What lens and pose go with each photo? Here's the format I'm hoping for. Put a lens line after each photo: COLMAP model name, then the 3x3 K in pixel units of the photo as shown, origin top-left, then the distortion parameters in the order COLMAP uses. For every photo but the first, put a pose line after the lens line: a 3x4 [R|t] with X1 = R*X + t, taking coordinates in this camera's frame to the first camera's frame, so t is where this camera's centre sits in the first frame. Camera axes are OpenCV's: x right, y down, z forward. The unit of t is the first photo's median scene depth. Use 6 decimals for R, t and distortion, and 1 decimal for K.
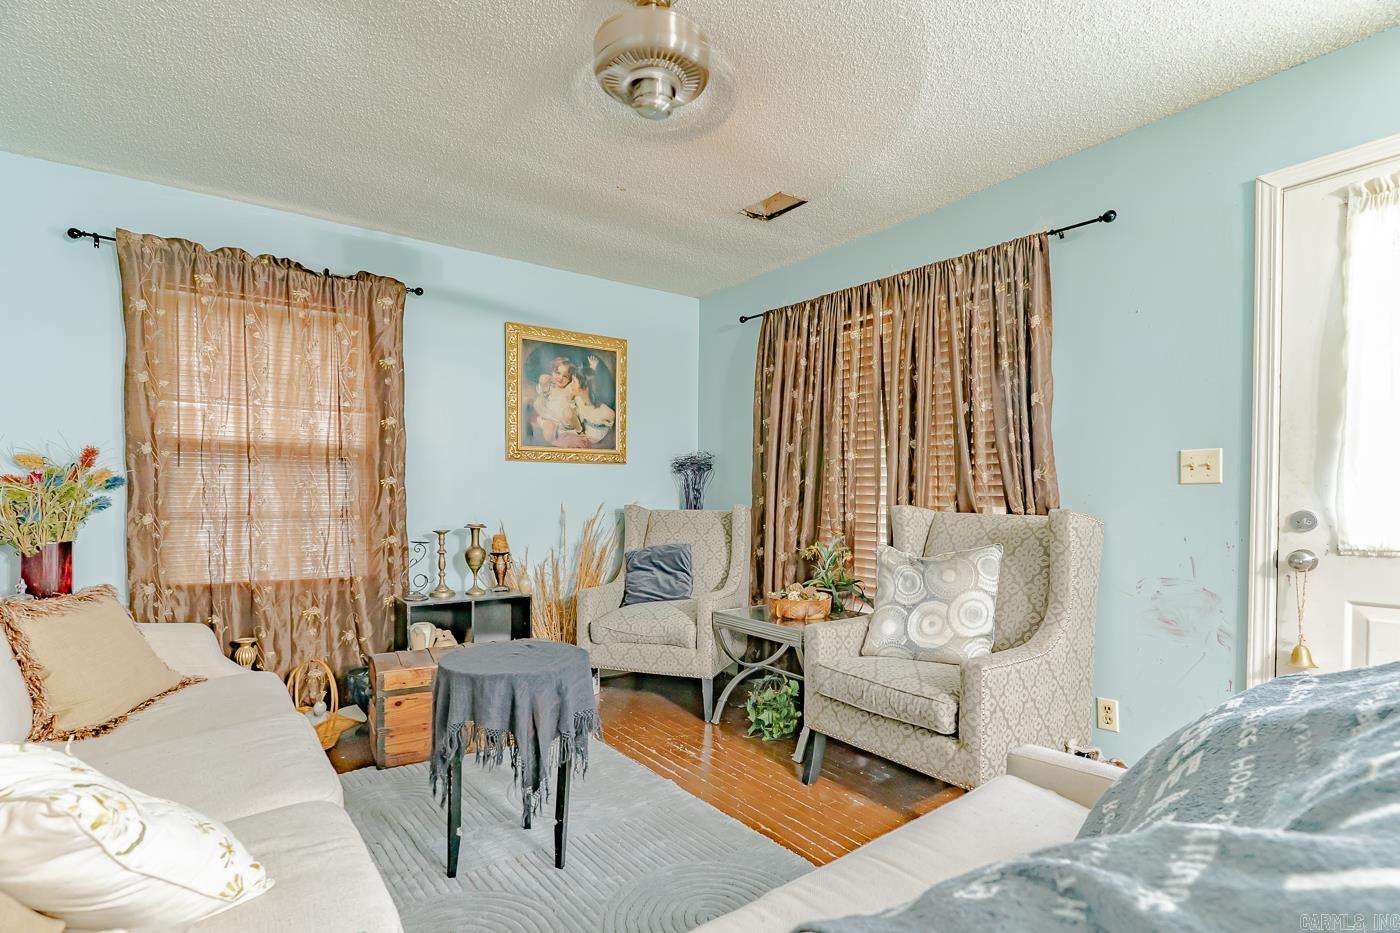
lens RADIAL K [[681.3, 0, 698.8], [0, 681.3, 492.6], [0, 0, 1]] dist [-0.000062, 0.000008]
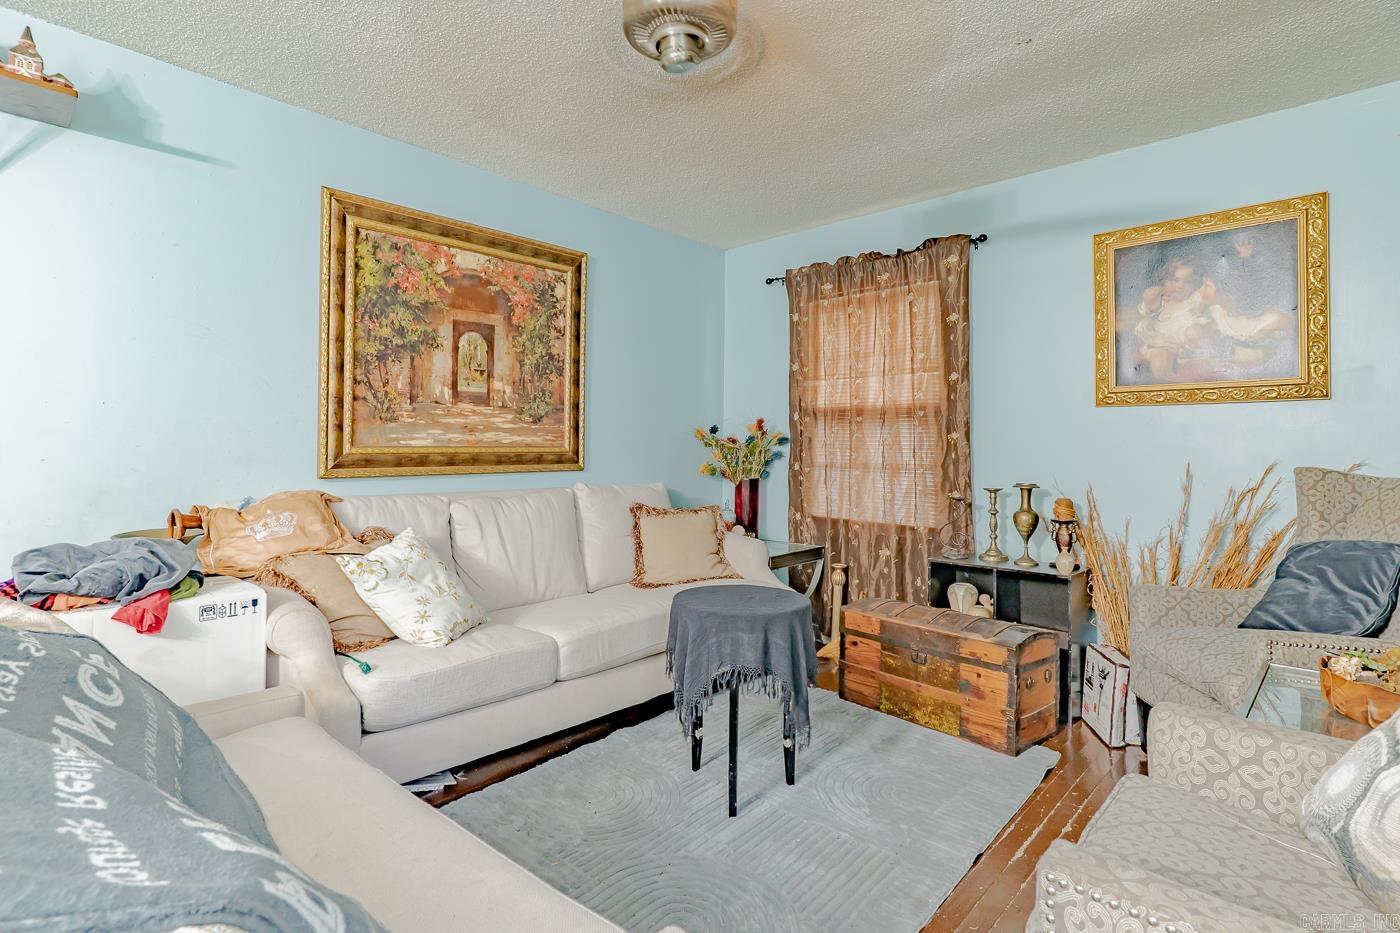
lens RADIAL K [[704.2, 0, 698.8], [0, 704.2, 410.7], [0, 0, 1]] dist [0.002779, 0.000337]
pose [[0.177473, -0.053817, -0.982653, 0.498625], [-0.001314, 0.998490, -0.054921, 0.003843], [0.984125, 0.011038, 0.177135, 0.443010]]
